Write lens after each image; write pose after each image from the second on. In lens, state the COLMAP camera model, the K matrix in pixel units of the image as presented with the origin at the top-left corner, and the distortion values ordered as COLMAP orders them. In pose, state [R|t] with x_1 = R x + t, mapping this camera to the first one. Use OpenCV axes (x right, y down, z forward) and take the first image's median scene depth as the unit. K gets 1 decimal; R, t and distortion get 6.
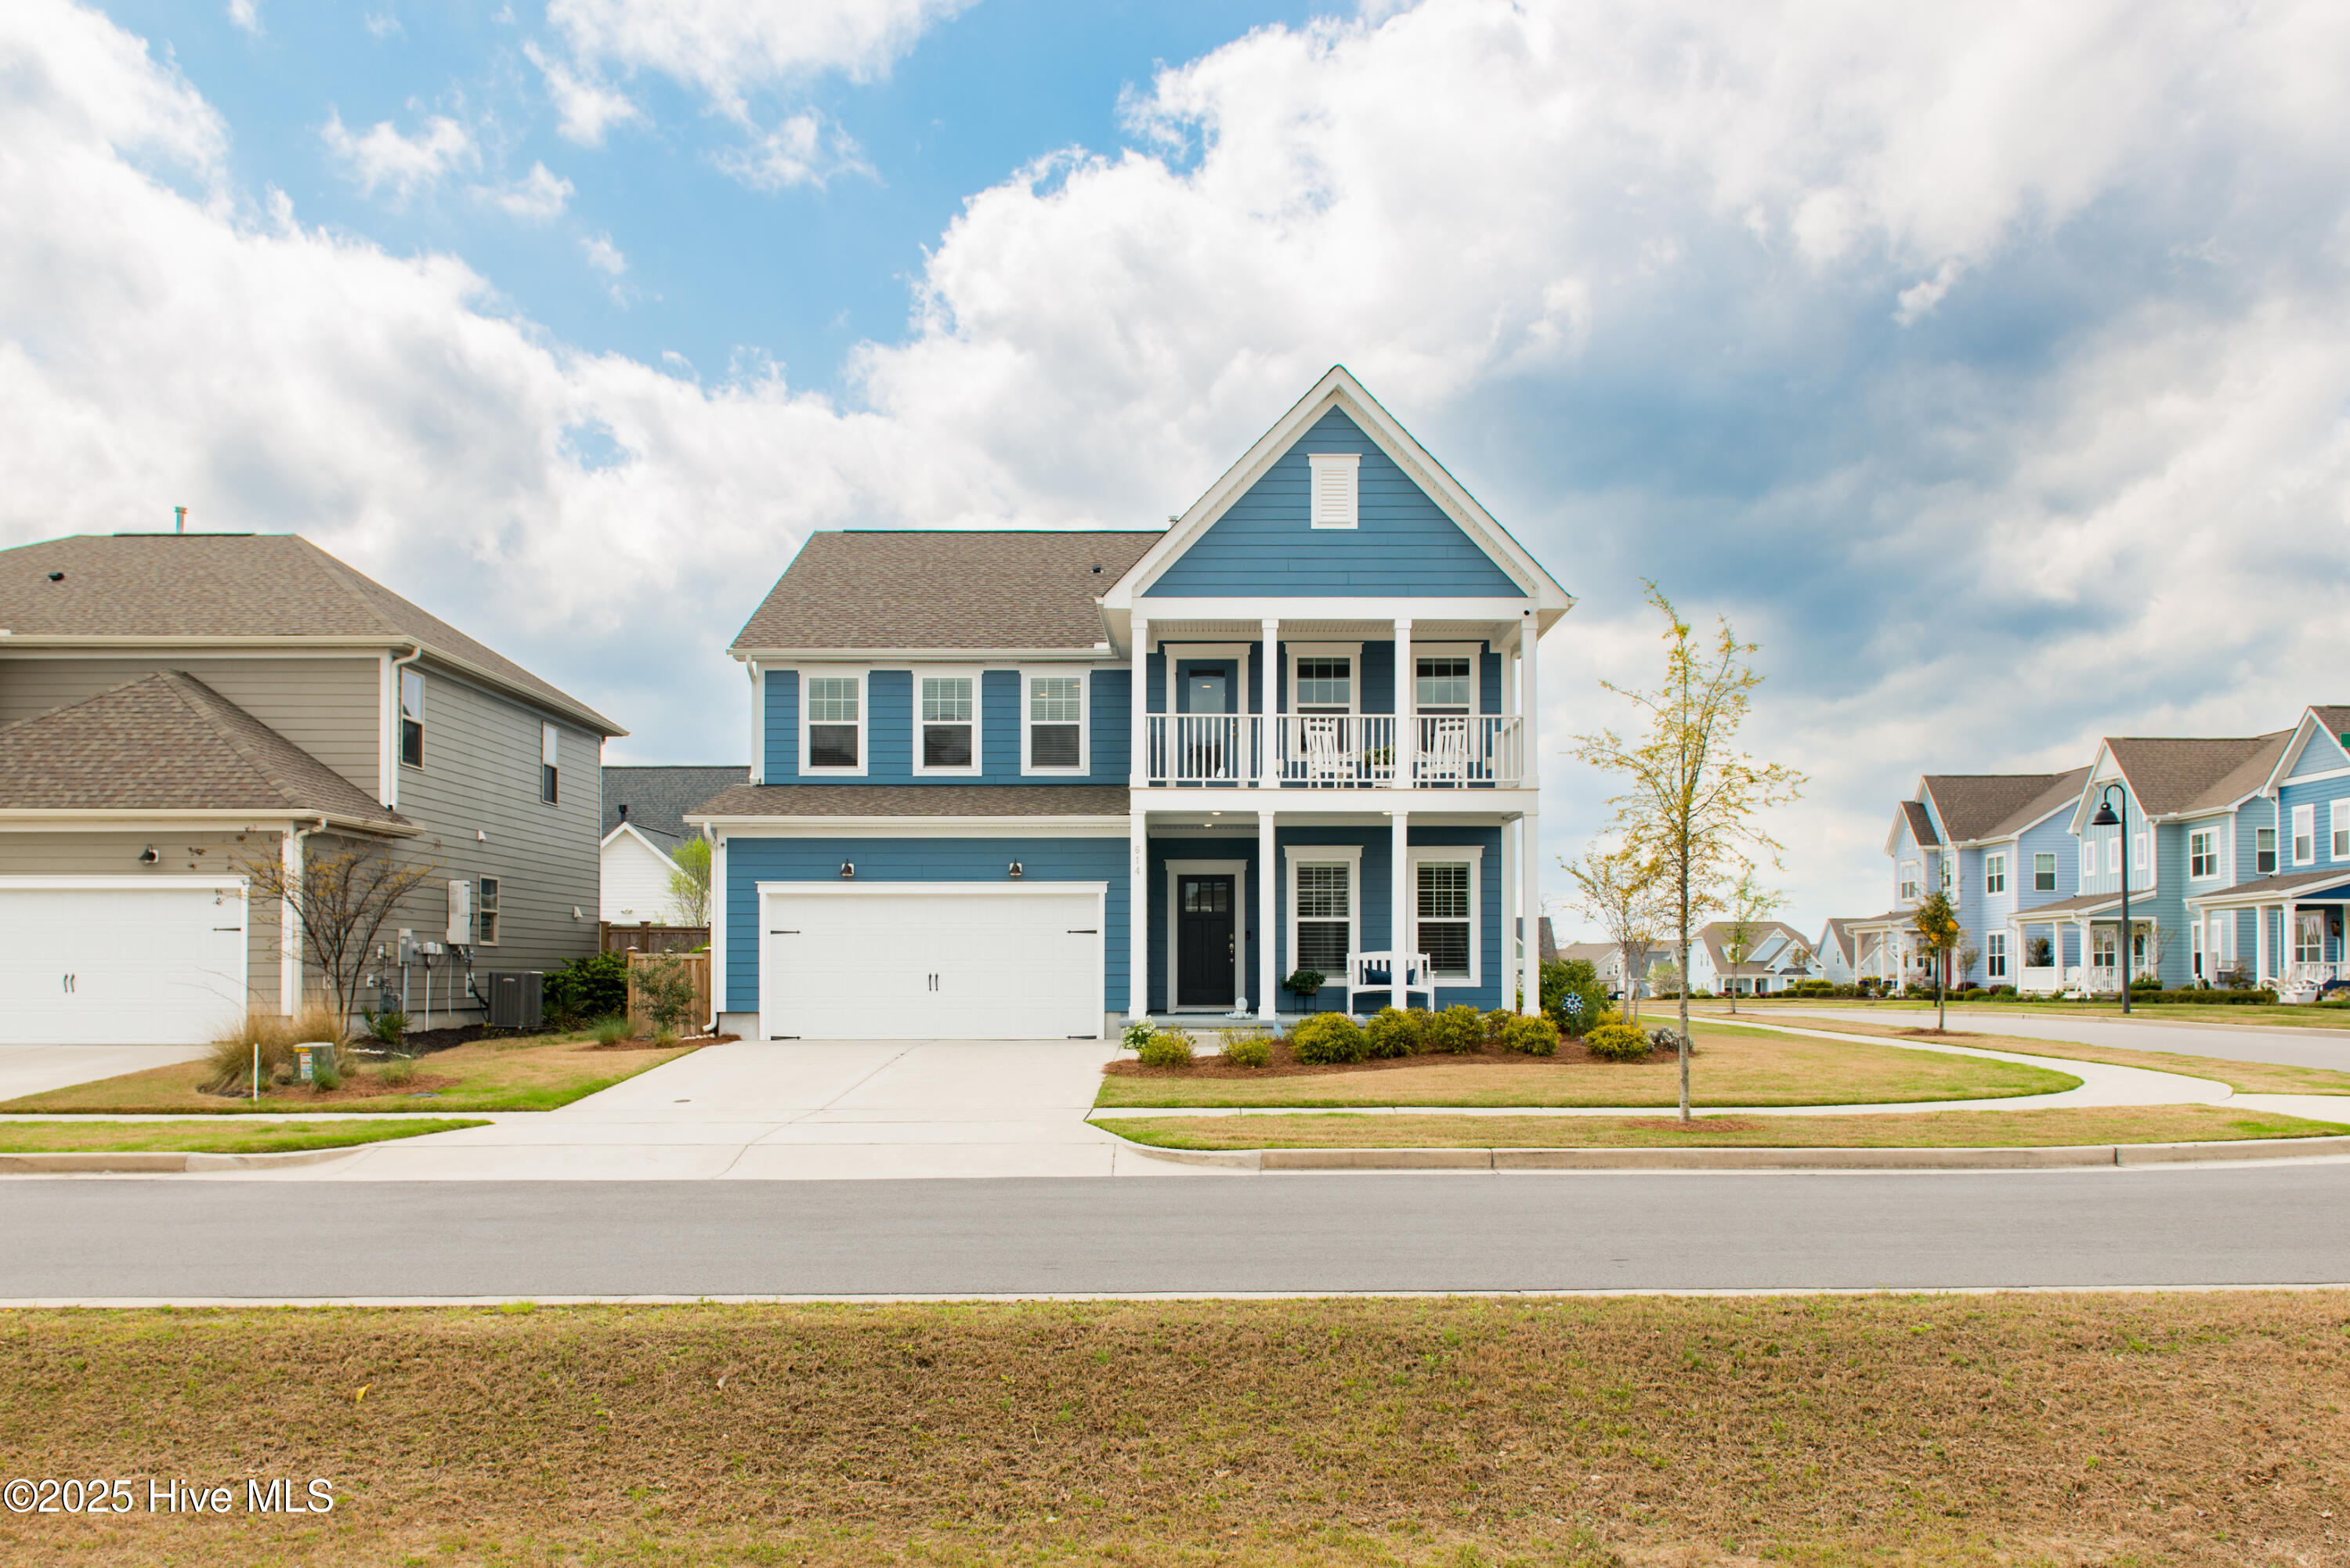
lens RADIAL K [[1765.6, 0, 1179.8], [0, 1765.6, 918.6], [0, 0, 1]] dist [0.002782, -0.000642]
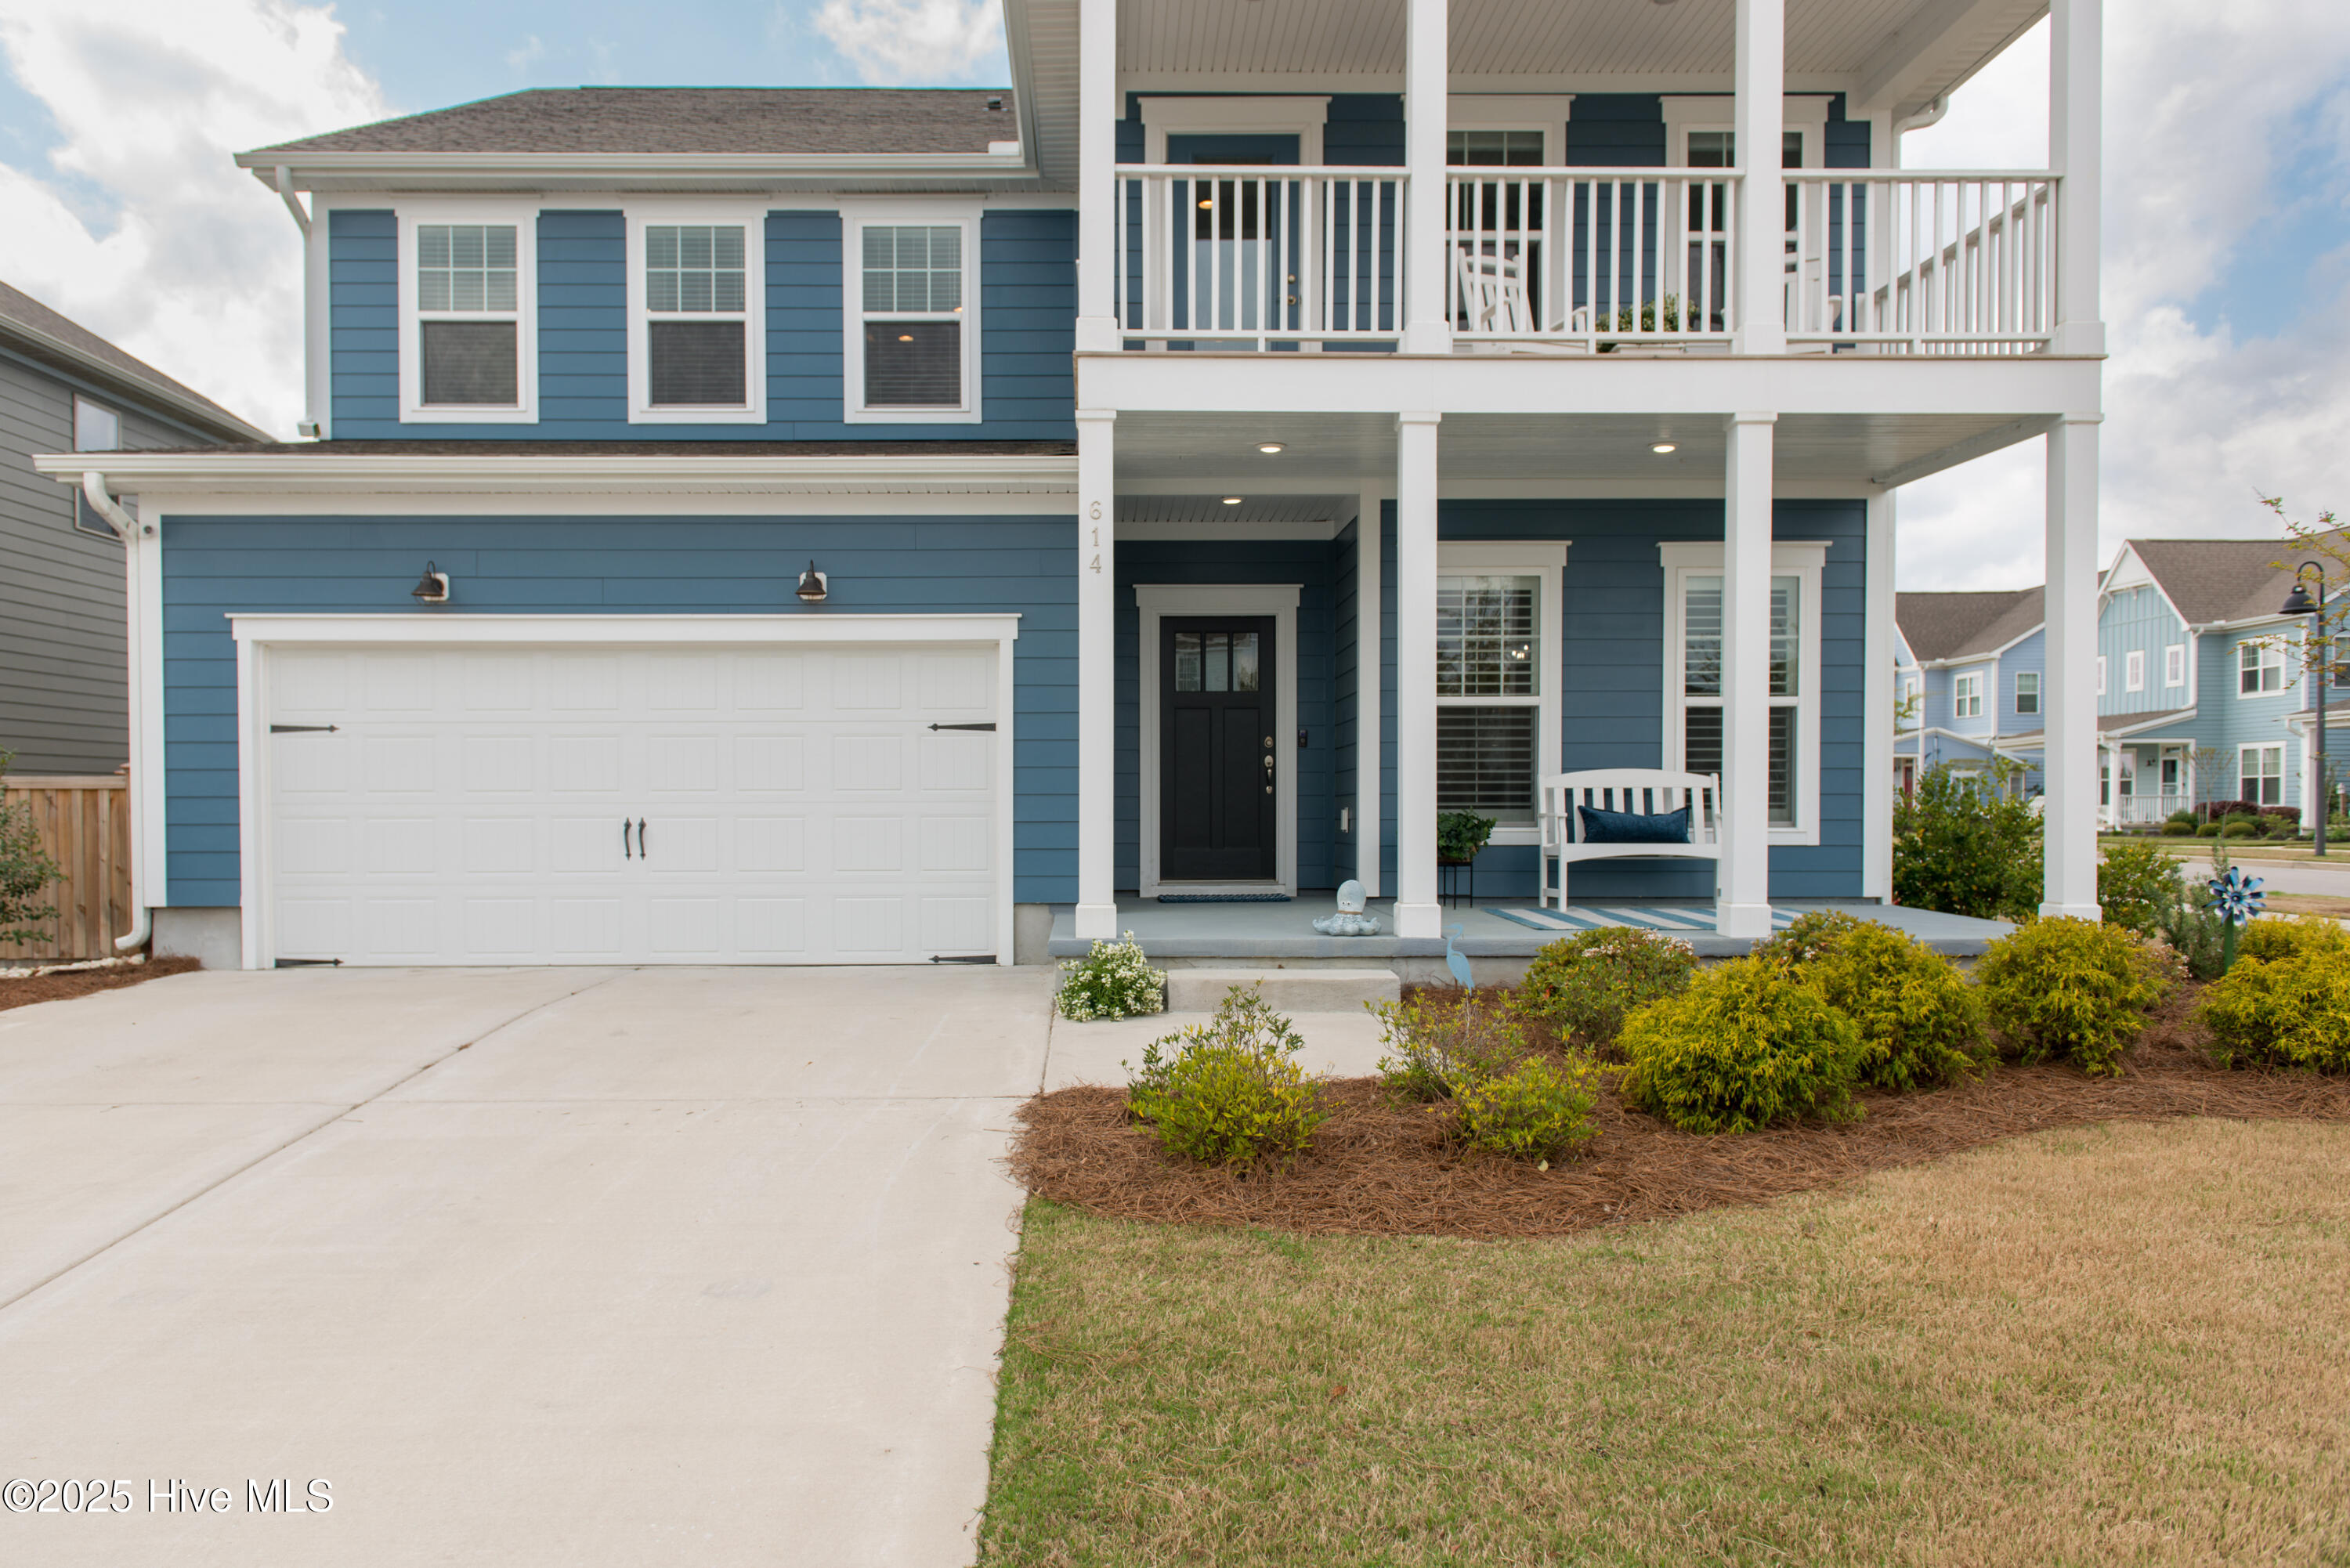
lens RADIAL K [[1515.1, 0, 1083.5], [0, 1515.1, 832.7], [0, 0, 1]] dist [-0.009549, -0.002879]
pose [[0.999983, -0.002267, 0.005414, -0.026024], [0.001985, 0.998668, 0.051563, 0.014379], [-0.005524, -0.051551, 0.998655, 0.598719]]
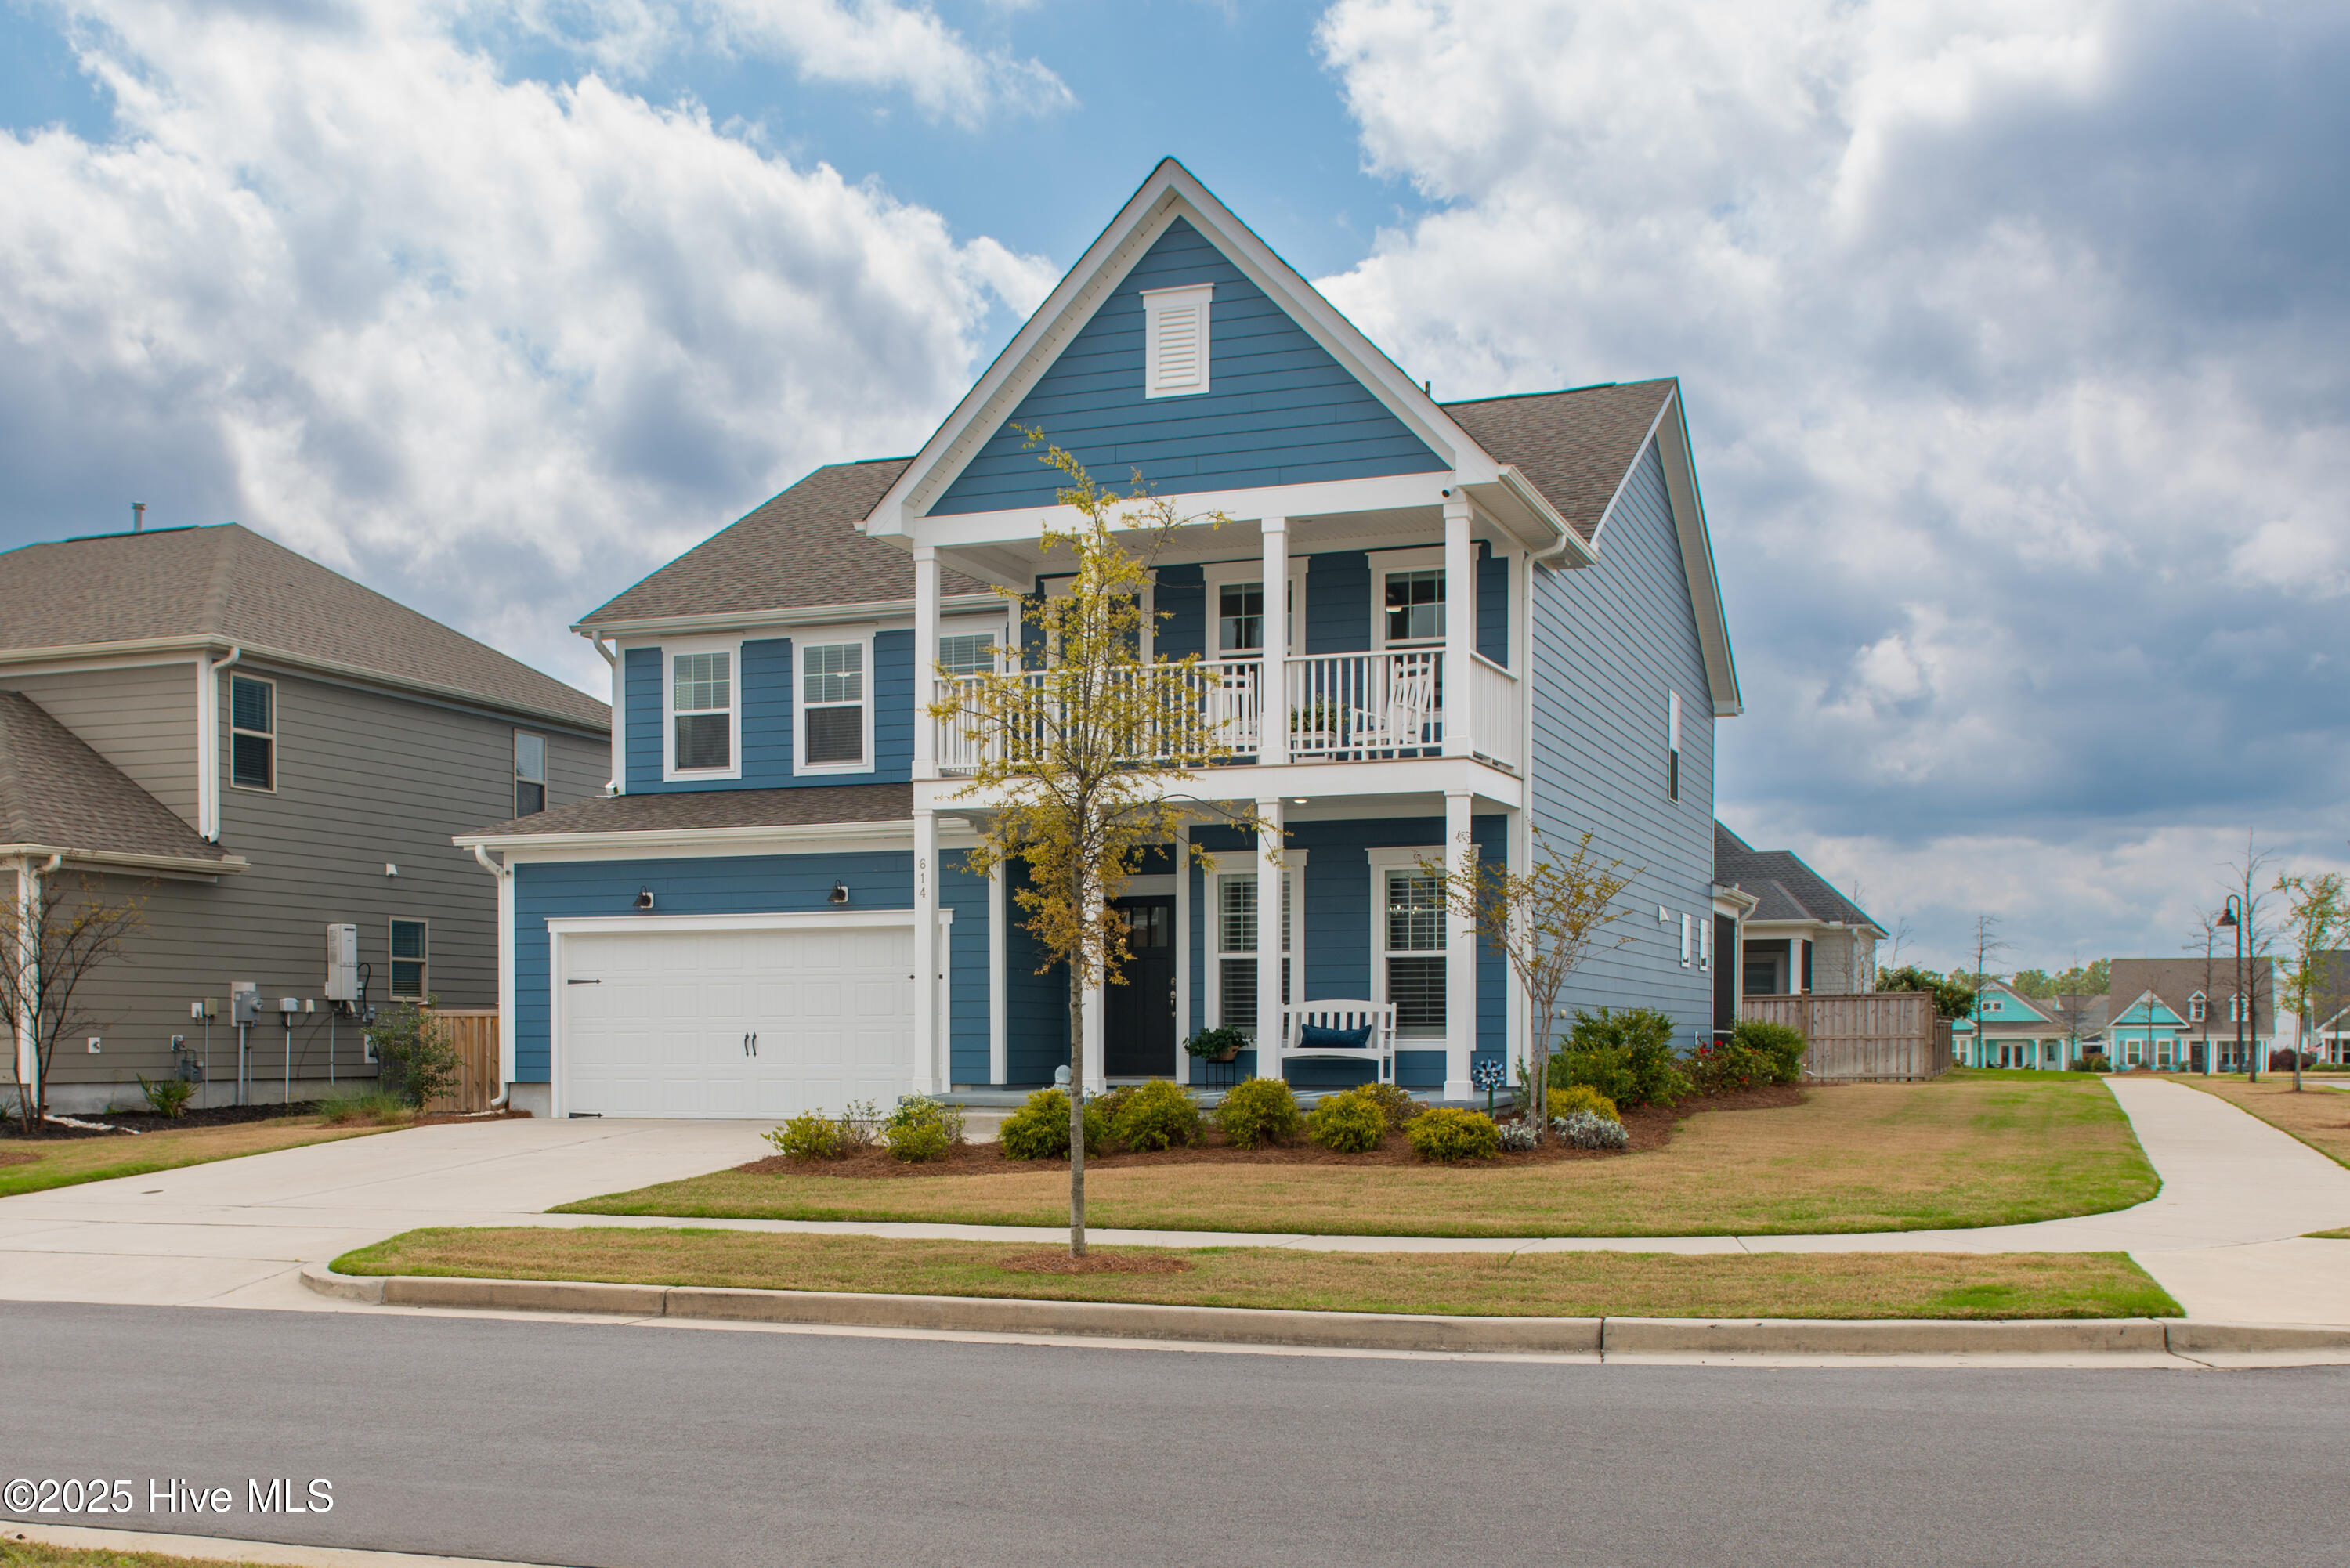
lens RADIAL K [[2273.7, 0, 1177.1], [0, 2273.7, 1047.7], [0, 0, 1]] dist [0.004245, -0.004439]
pose [[0.938748, -0.000656, -0.344604, 0.366229], [0.013441, 0.999307, 0.034714, 0.005375], [0.344342, -0.037219, 0.938106, 0.134697]]
